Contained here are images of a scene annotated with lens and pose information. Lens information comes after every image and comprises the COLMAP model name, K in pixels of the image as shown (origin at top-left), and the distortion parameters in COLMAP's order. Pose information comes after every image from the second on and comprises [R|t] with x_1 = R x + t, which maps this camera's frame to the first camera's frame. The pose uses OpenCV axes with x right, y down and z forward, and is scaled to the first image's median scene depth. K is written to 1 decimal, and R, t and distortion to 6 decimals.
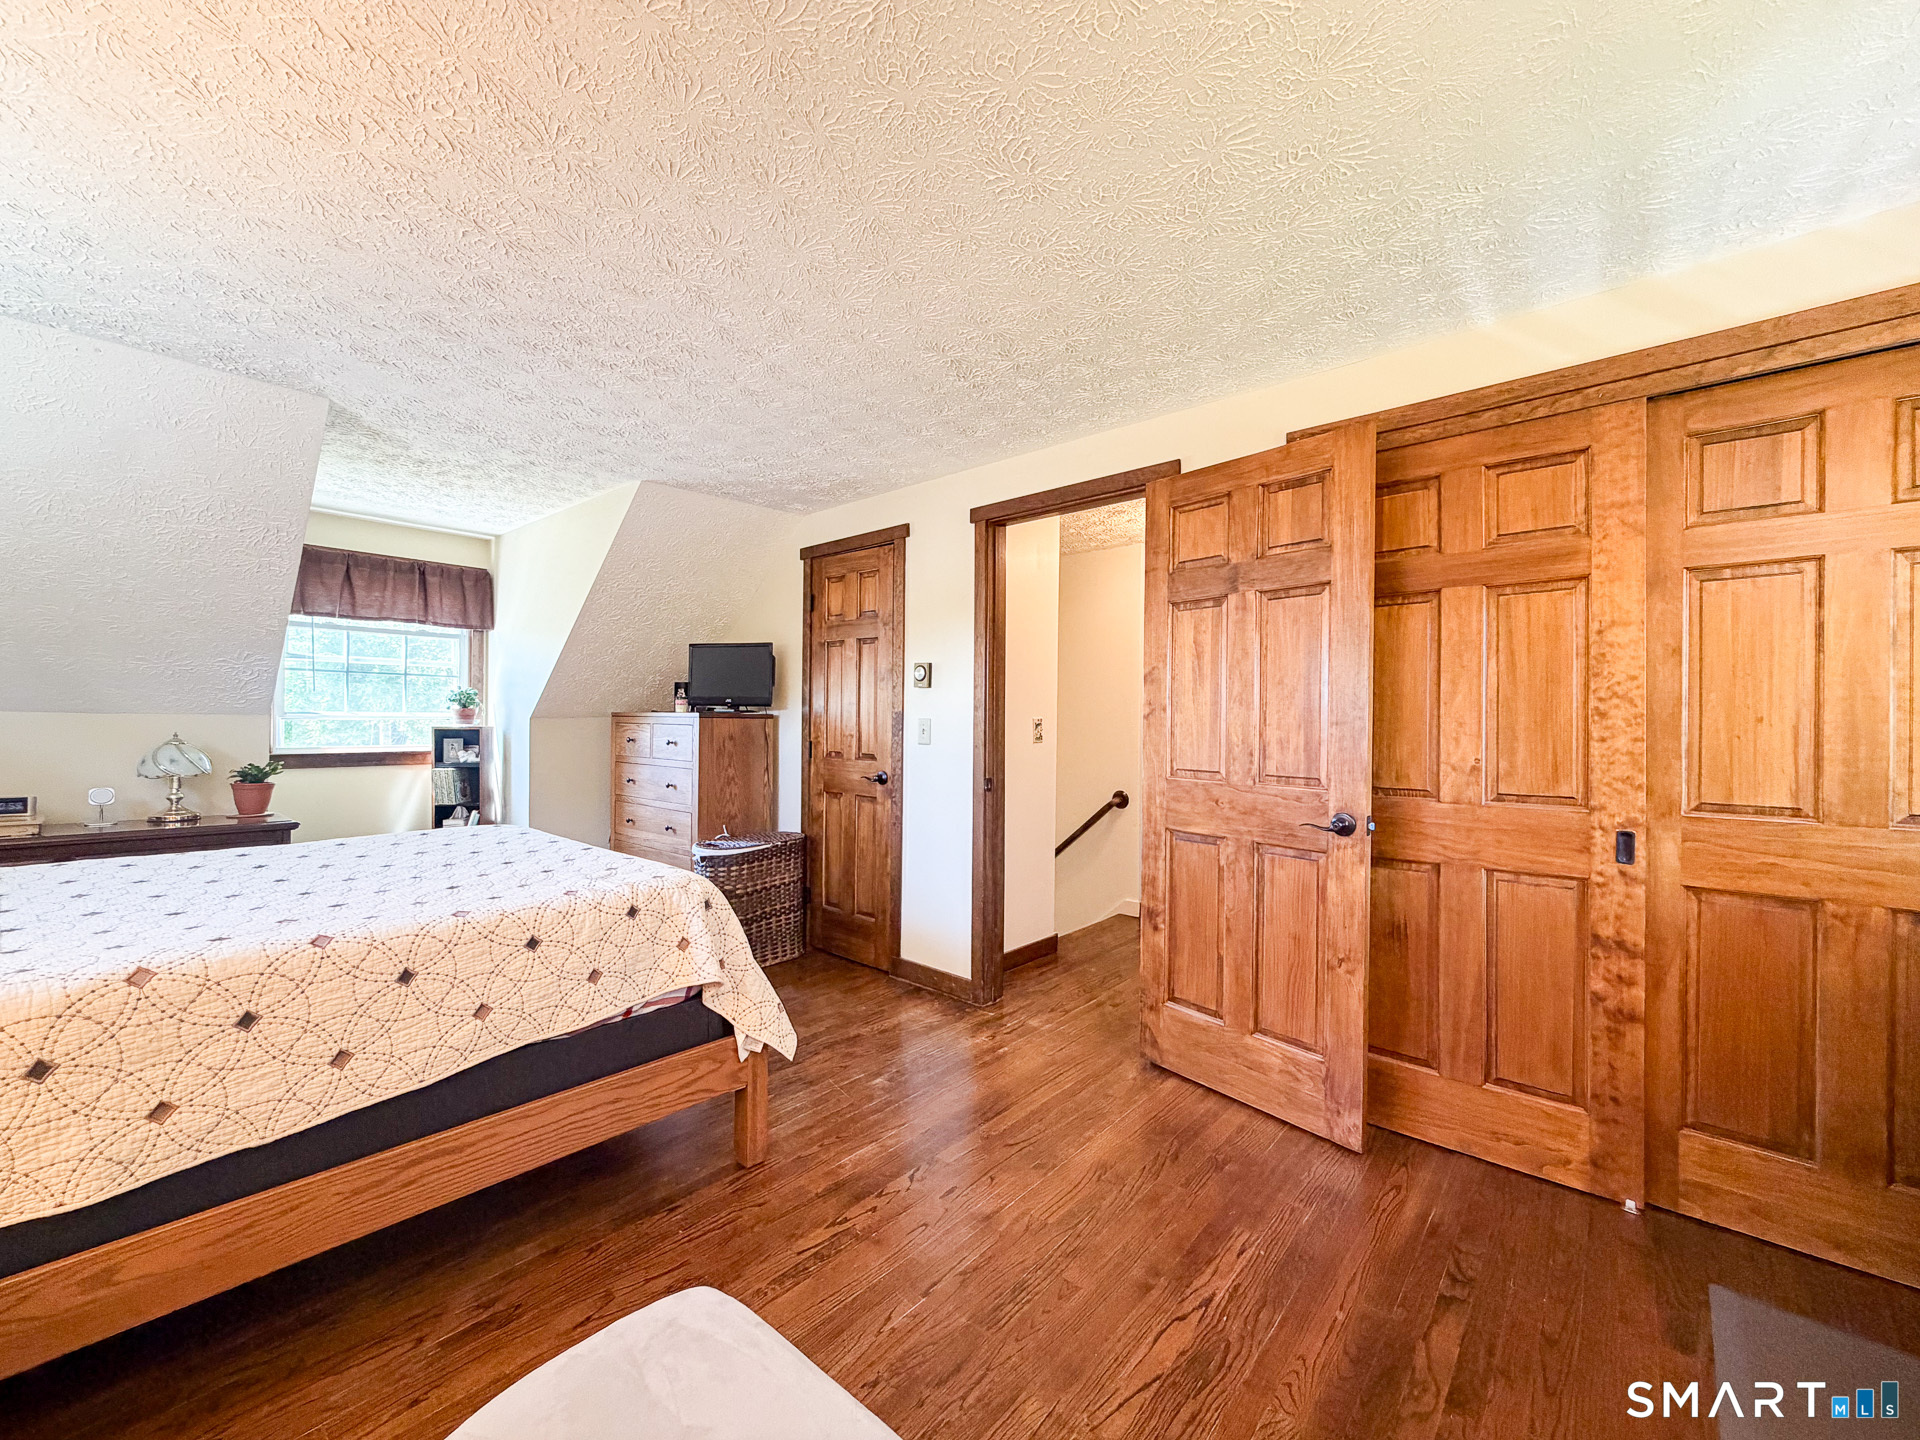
lens RADIAL K [[774.6, 0, 960.0], [0, 774.6, 720.0], [0, 0, 1]] dist [-0.000674, 0.000176]
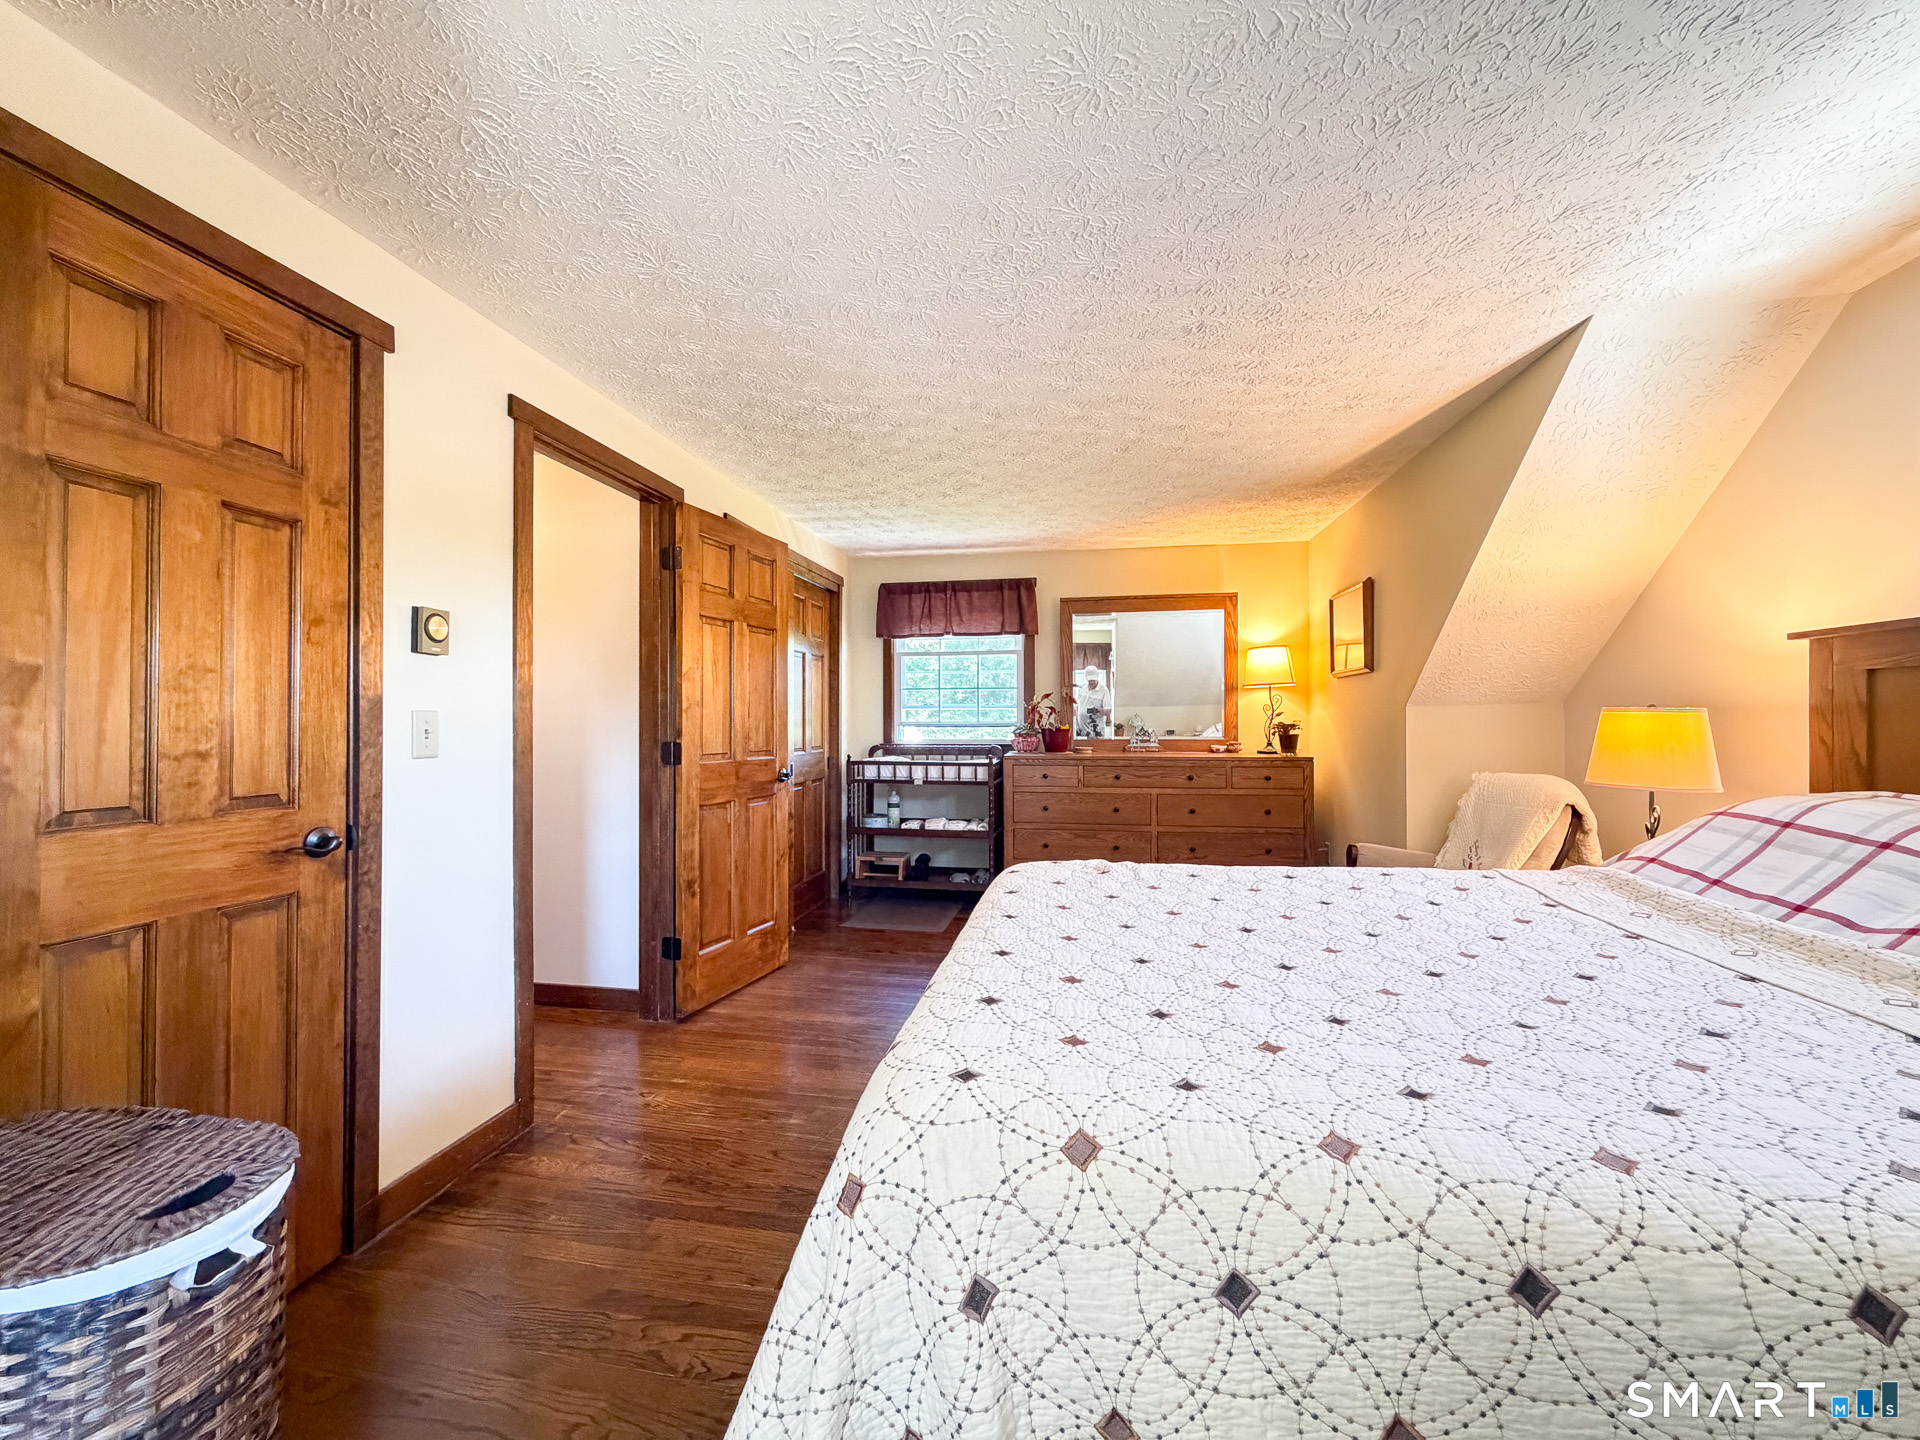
lens RADIAL K [[774.6, 0, 960.0], [0, 774.6, 720.0], [0, 0, 1]] dist [-0.000674, 0.000176]
pose [[-0.533411, -0.007444, 0.845823, -0.698347], [-0.002266, 0.999970, 0.007371, -0.000209], [-0.845853, 0.002015, -0.533412, 0.959739]]
